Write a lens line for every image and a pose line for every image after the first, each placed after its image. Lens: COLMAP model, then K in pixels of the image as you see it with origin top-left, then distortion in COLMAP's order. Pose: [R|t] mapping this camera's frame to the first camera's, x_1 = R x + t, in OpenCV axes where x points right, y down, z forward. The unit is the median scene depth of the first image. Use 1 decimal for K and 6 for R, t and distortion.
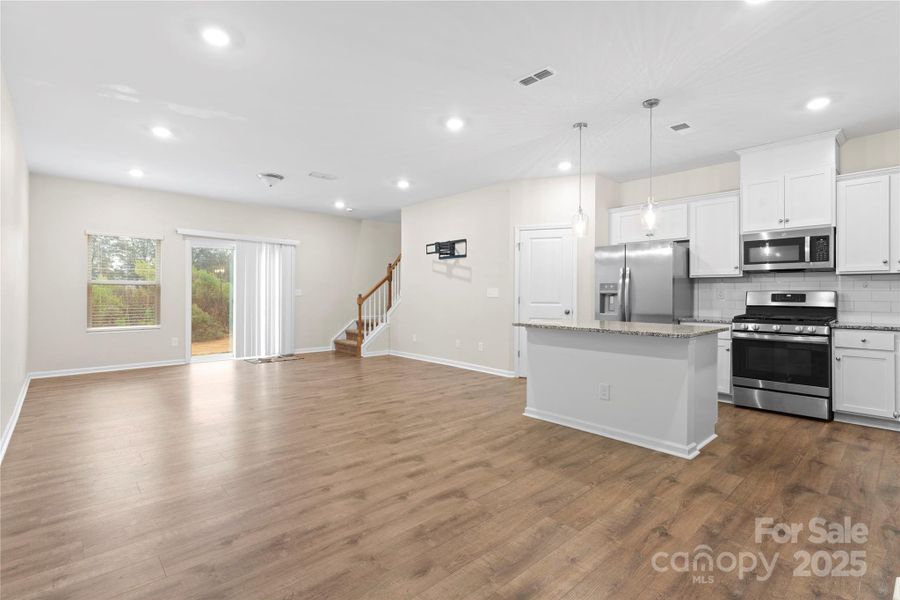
lens RADIAL K [[421.5, 0, 450.8], [0, 421.5, 292.2], [0, 0, 1]] dist [0.001437, 0.000656]
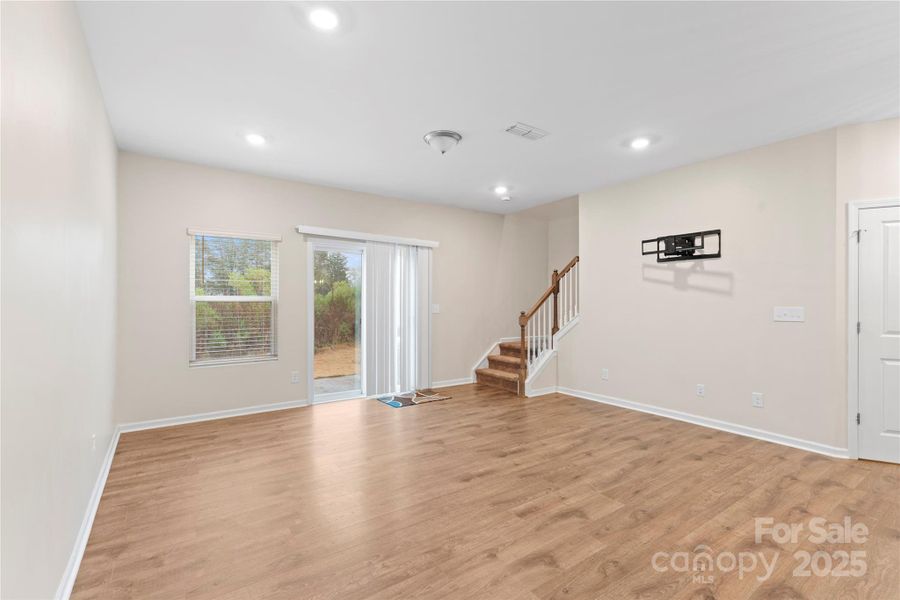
lens RADIAL K [[403.5, 0, 450.0], [0, 403.5, 300.0], [0, 0, 1]] dist [0.000021, -0.000140]
pose [[0.991805, -0.002336, -0.127738, -0.261979], [0.002241, 0.999997, -0.000883, -0.016219], [0.127740, 0.000589, 0.991808, 0.292655]]
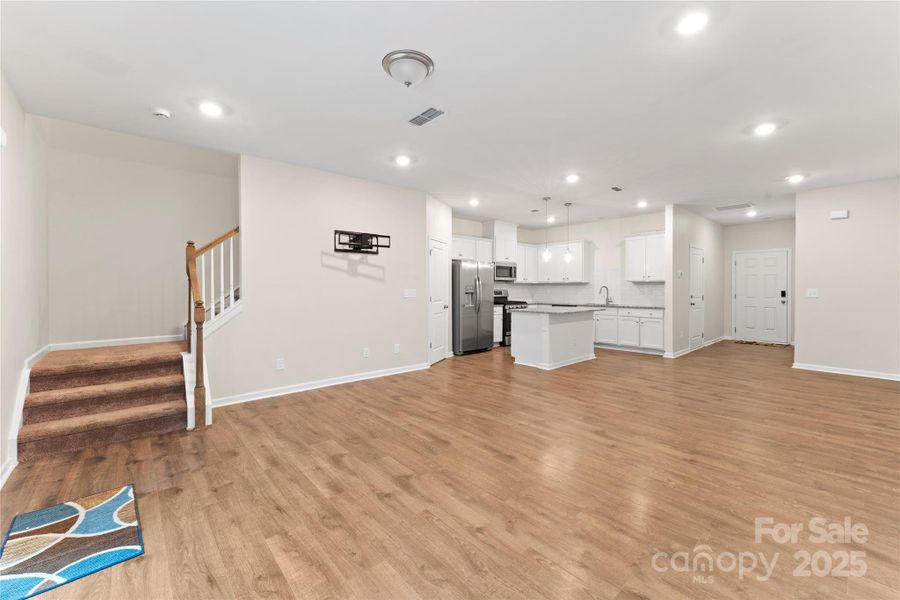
lens RADIAL K [[363.0, 0, 450.3], [0, 363.0, 290.7], [0, 0, 1]] dist [0.000715, -0.000044]
pose [[0.024087, -0.013425, 0.999620, -0.654848], [-0.004692, 0.999897, 0.013542, -0.014897], [-0.999699, -0.005016, 0.024021, 0.727069]]
